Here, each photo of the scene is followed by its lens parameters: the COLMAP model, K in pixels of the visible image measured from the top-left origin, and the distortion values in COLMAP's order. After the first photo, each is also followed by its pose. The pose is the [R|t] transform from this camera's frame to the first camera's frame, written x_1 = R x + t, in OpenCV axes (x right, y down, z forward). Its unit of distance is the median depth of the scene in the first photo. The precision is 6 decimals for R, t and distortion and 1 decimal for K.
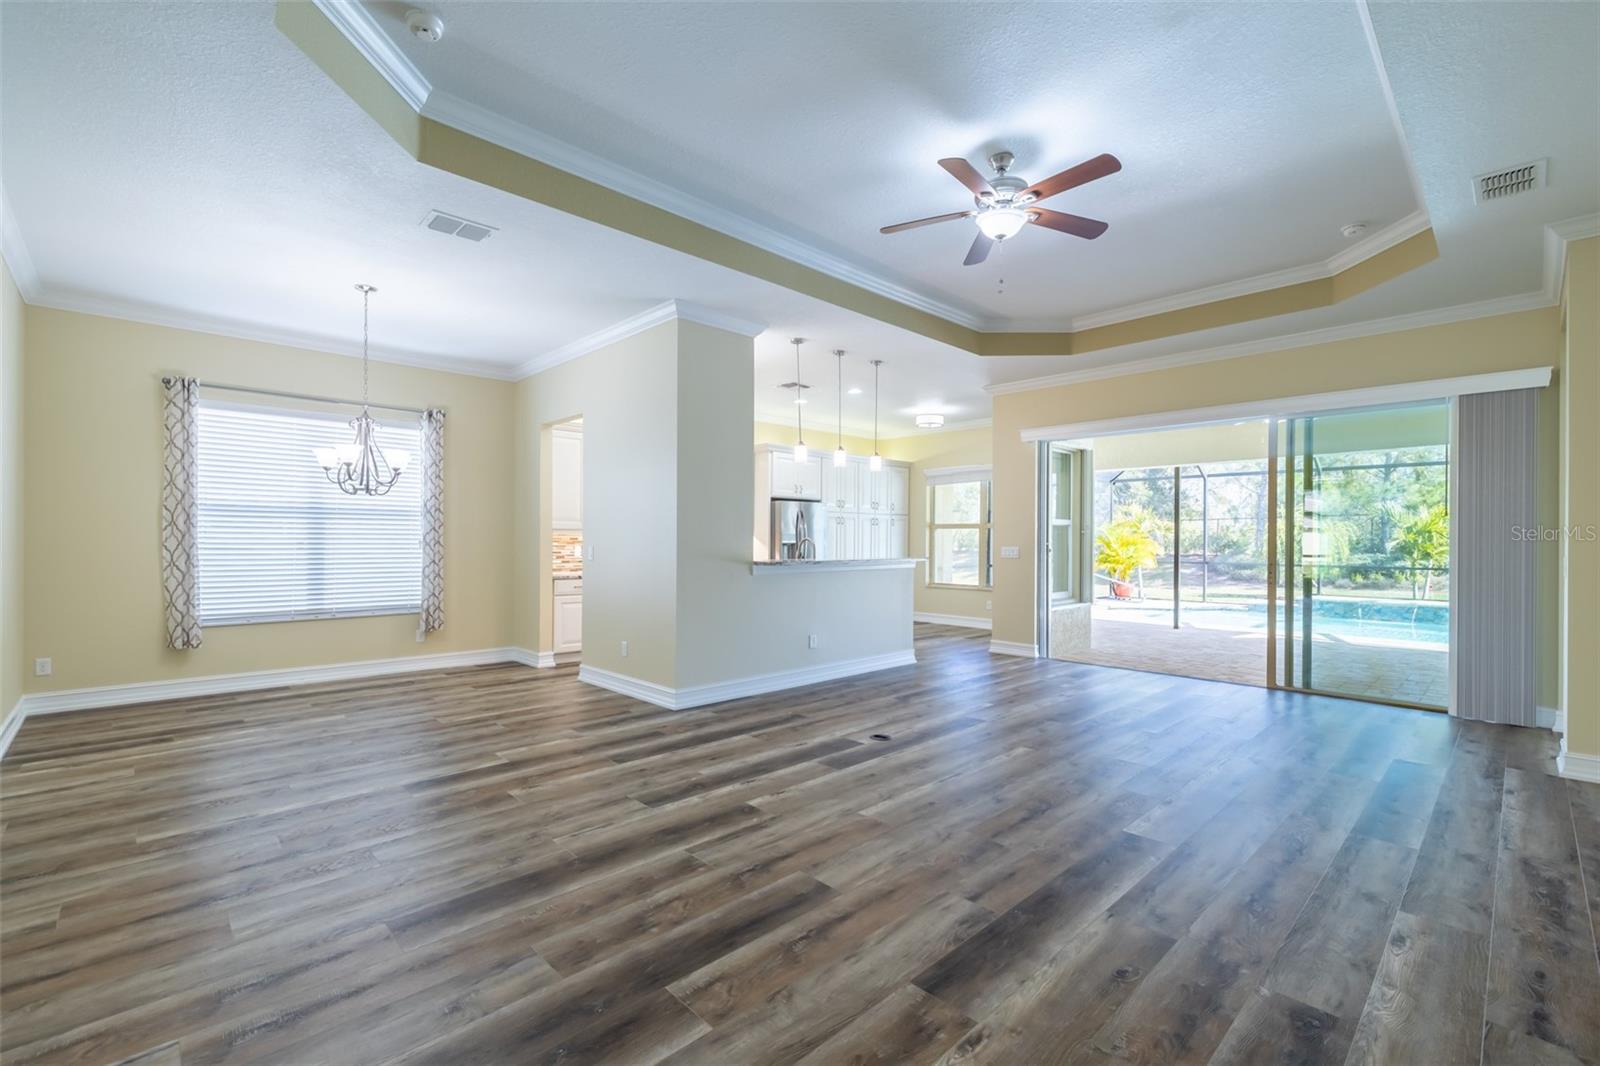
lens RADIAL K [[673.7, 0, 798.3], [0, 673.7, 539.6], [0, 0, 1]] dist [-0.002276, 0.000637]
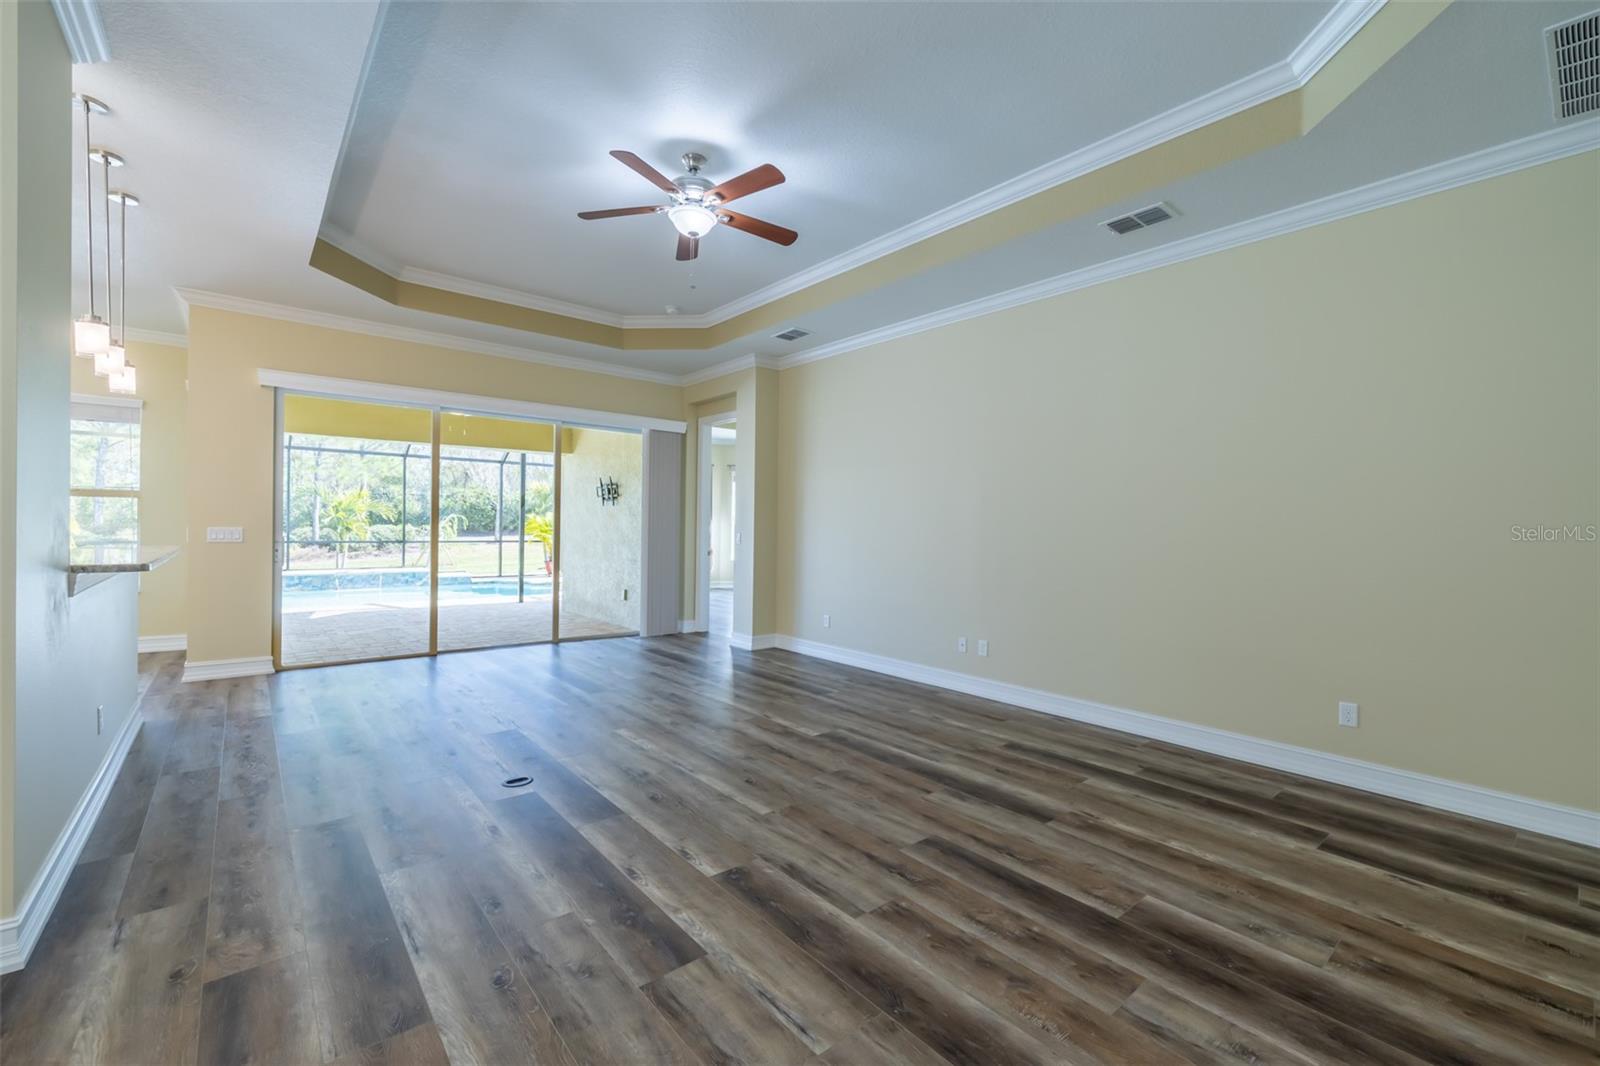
lens RADIAL K [[673.7, 0, 769.5], [0, 673.7, 526.6], [0, 0, 1]] dist [-0.002276, 0.000637]
pose [[0.094256, -0.004279, 0.995539, -0.838151], [-0.015929, 0.999856, 0.005805, -0.005683], [-0.995421, -0.016405, 0.094174, 0.891085]]
